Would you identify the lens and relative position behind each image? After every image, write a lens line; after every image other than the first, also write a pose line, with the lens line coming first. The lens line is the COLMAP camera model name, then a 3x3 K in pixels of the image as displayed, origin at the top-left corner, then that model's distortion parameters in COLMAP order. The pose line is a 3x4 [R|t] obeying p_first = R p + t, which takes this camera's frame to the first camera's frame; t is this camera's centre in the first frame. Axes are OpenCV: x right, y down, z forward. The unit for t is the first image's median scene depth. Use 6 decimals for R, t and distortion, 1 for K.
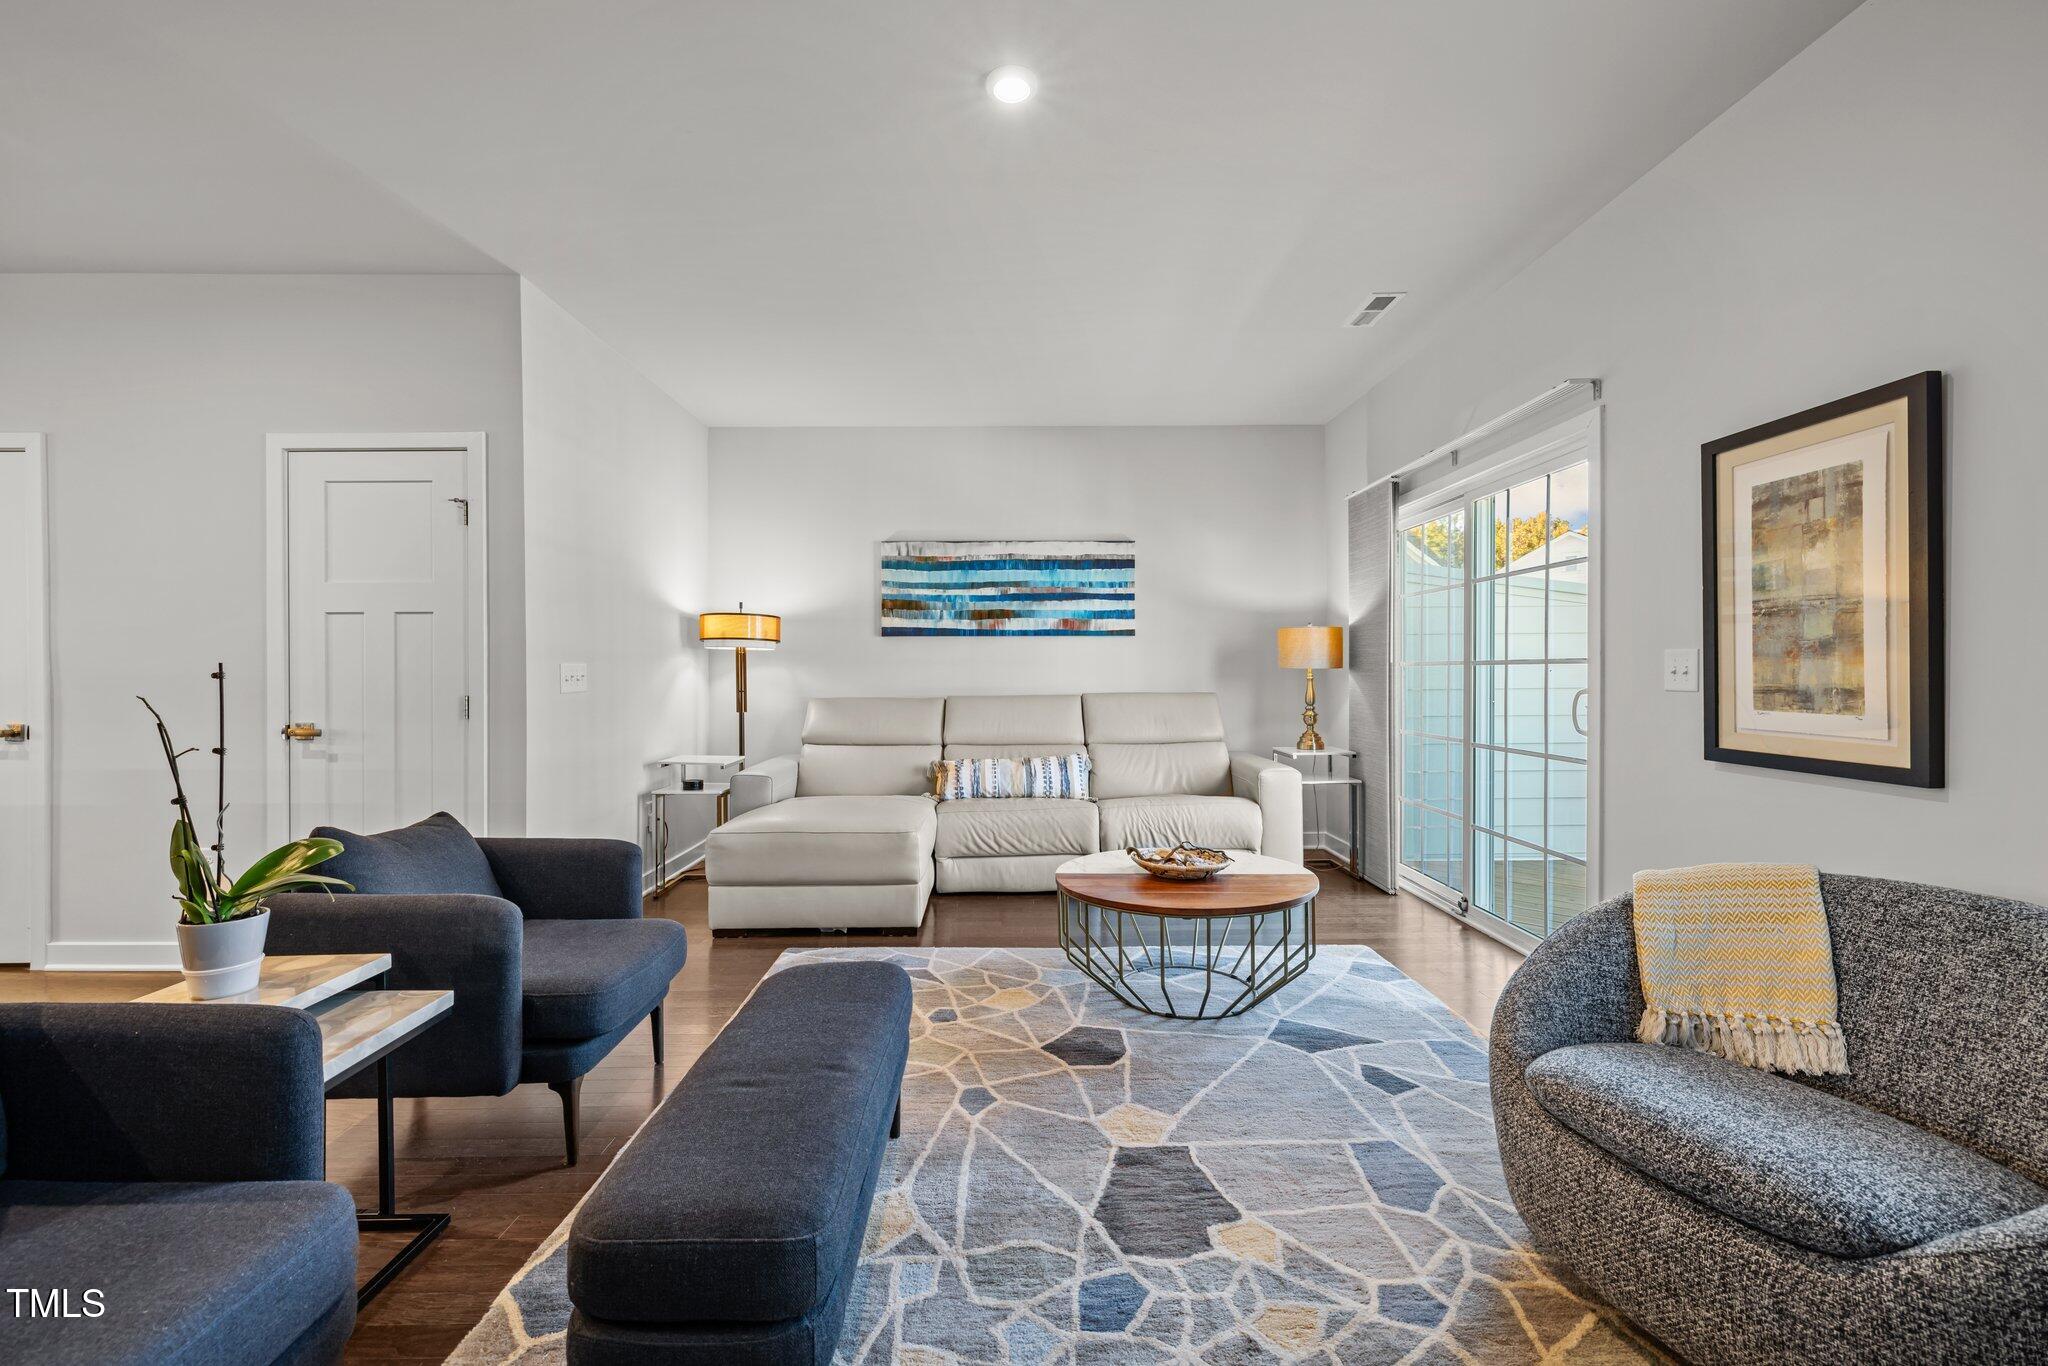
lens RADIAL K [[879.7, 0, 1022.6], [0, 879.7, 678.9], [0, 0, 1]] dist [0.002041, 0.000182]
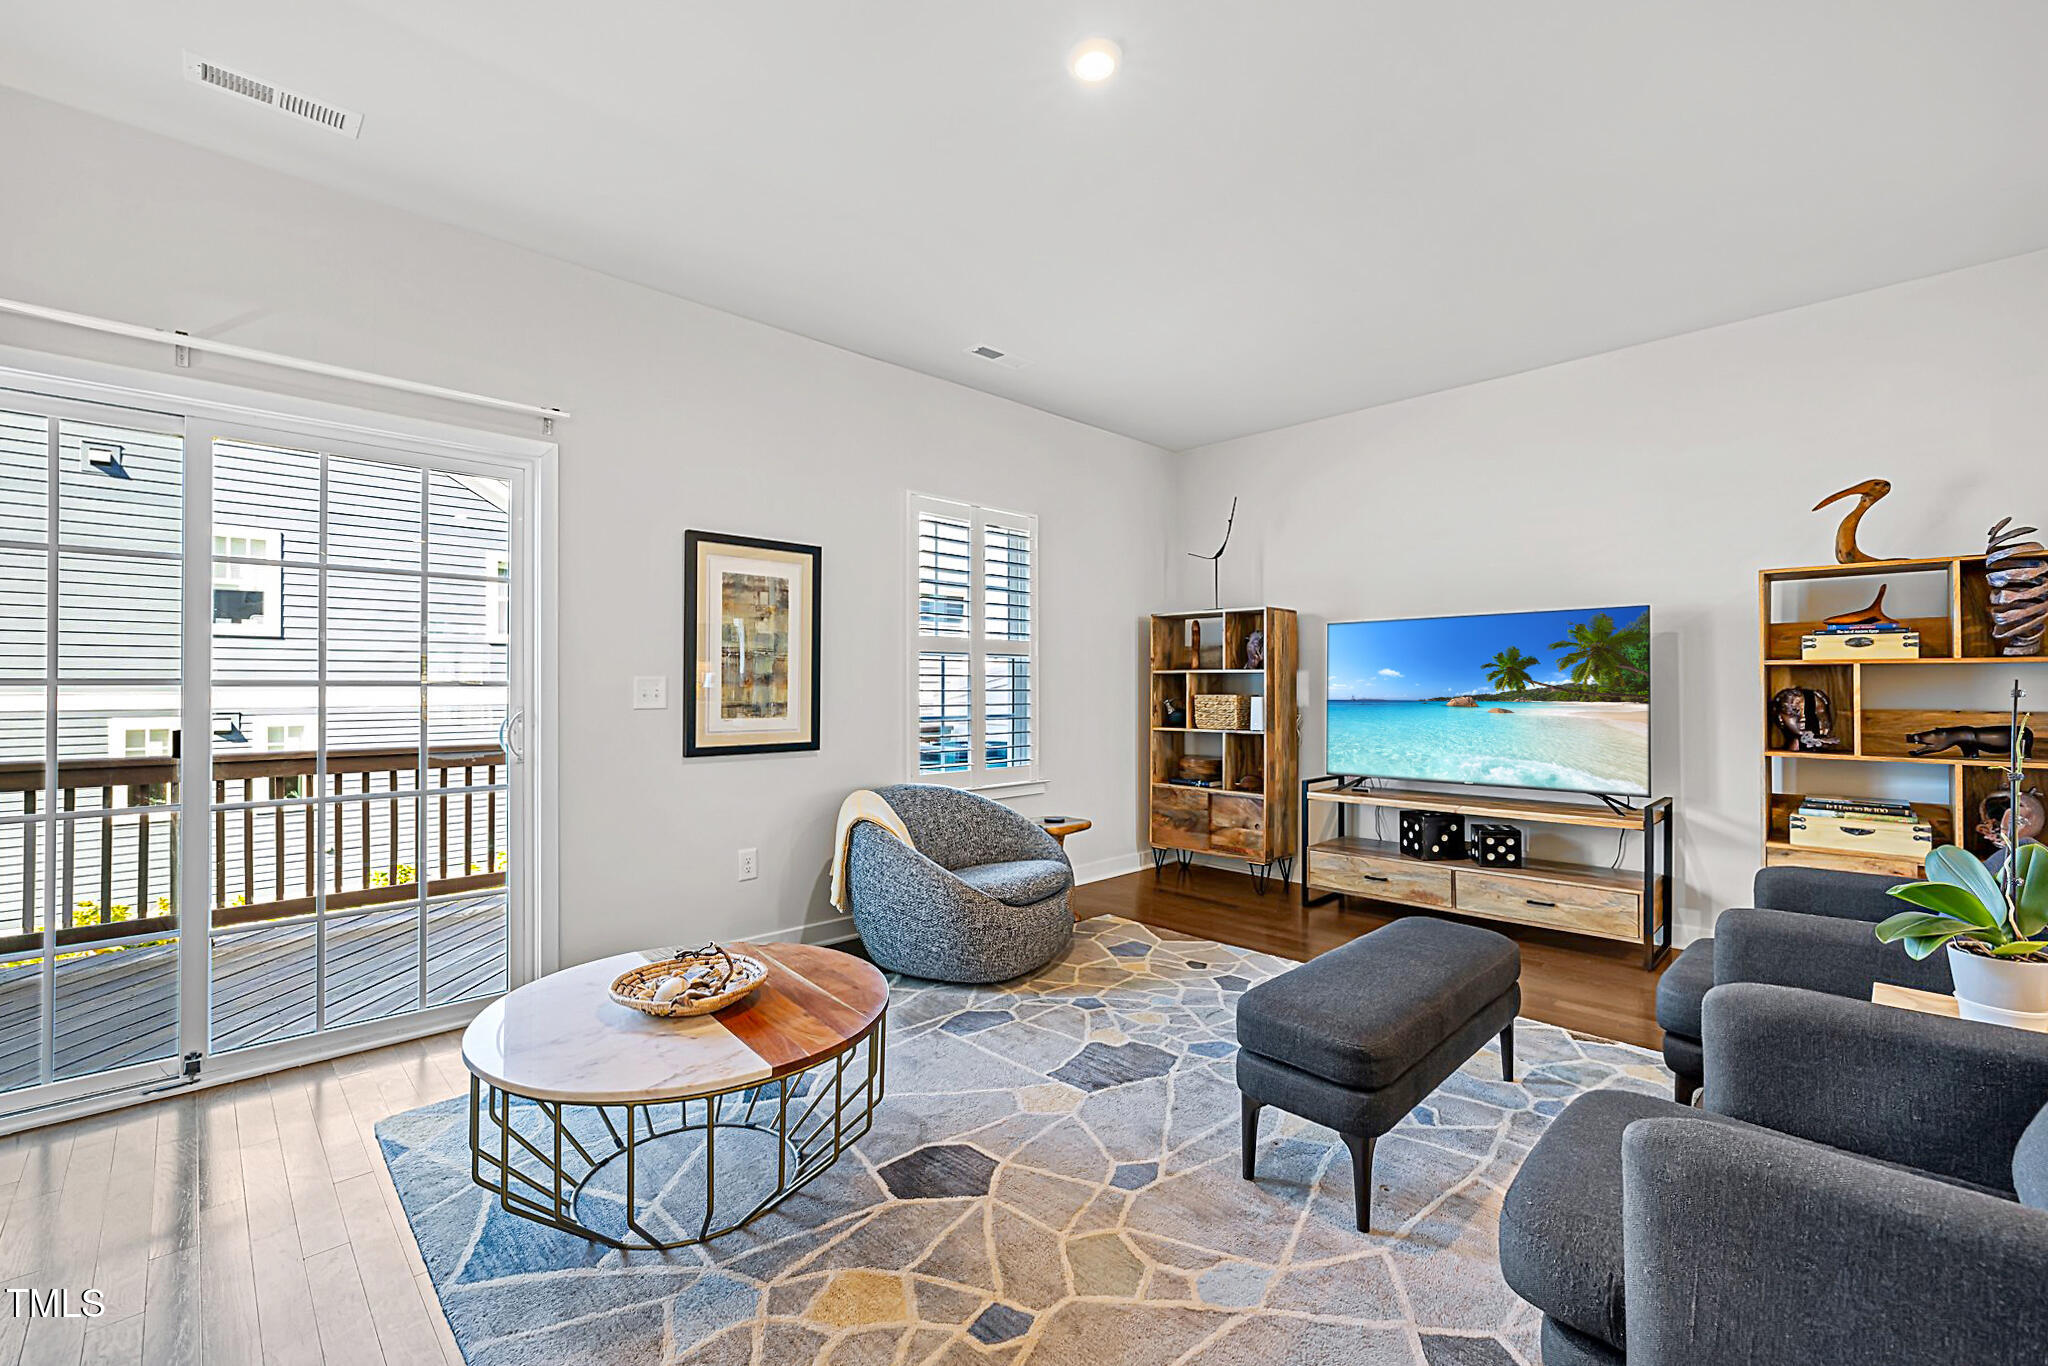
lens RADIAL K [[879.7, 0, 1017.2], [0, 879.7, 677.2], [0, 0, 1]] dist [0.002041, 0.000182]
pose [[-0.697184, 0.010515, 0.716815, -0.642451], [0.008643, 0.999943, -0.006263, -0.024558], [-0.716840, 0.001829, -0.697235, 1.785562]]
